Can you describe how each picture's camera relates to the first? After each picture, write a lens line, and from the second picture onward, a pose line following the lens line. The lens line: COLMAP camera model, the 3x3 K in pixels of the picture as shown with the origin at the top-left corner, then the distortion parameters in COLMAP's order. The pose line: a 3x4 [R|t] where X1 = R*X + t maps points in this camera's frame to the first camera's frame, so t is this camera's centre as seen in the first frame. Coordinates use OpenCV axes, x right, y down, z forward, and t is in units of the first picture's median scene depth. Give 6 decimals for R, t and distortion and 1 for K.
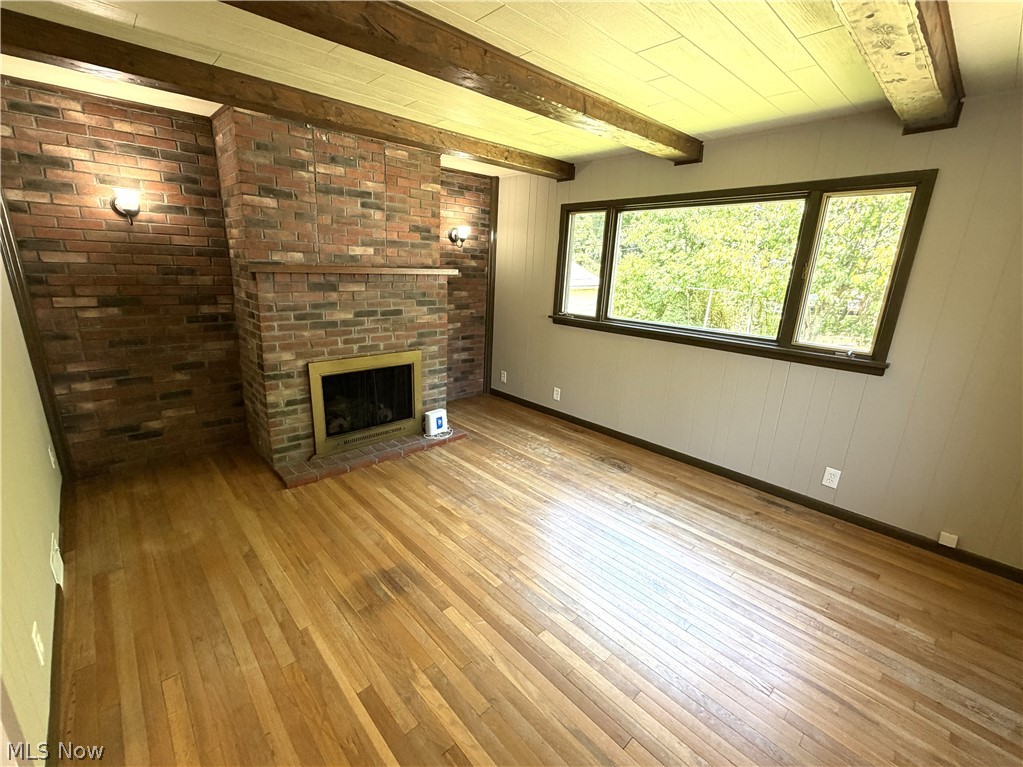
lens RADIAL K [[445.4, 0, 508.2], [0, 445.4, 386.3], [0, 0, 1]] dist [0.003264, -0.000130]
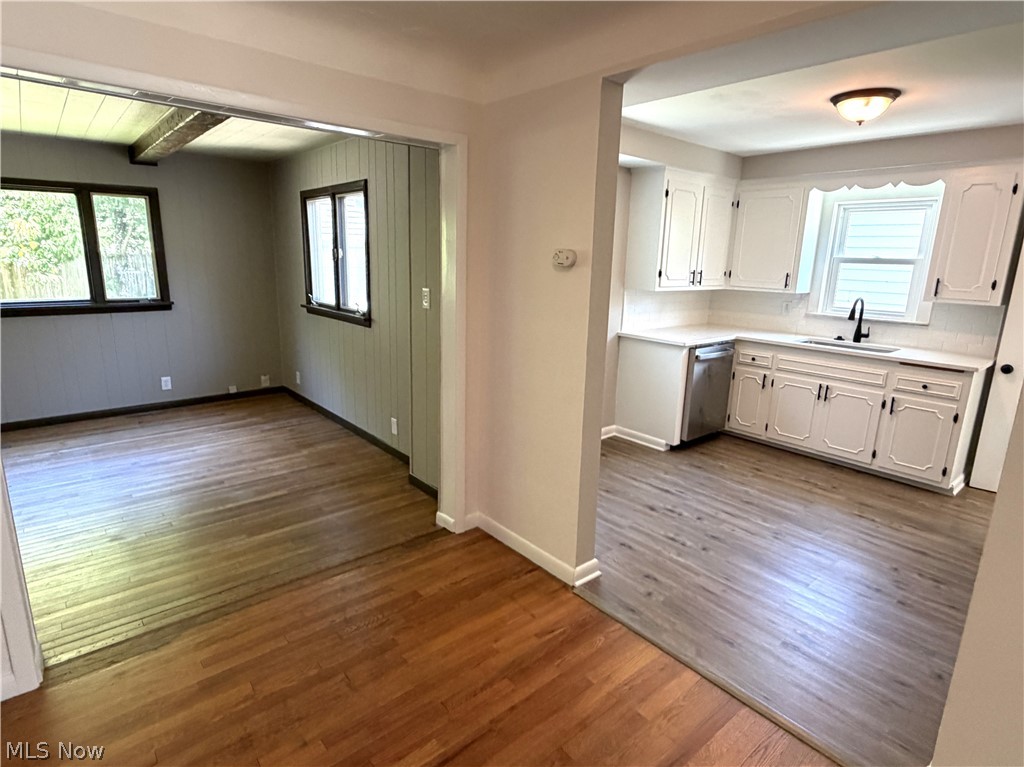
lens RADIAL K [[561.1, 0, 504.1], [0, 561.1, 380.1], [0, 0, 1]] dist [0.001394, 0.002807]
pose [[0.073481, -0.255835, 0.963924, -1.106325], [0.259884, 0.938055, 0.229158, 0.063478], [-0.962840, 0.233669, 0.135417, -0.384187]]
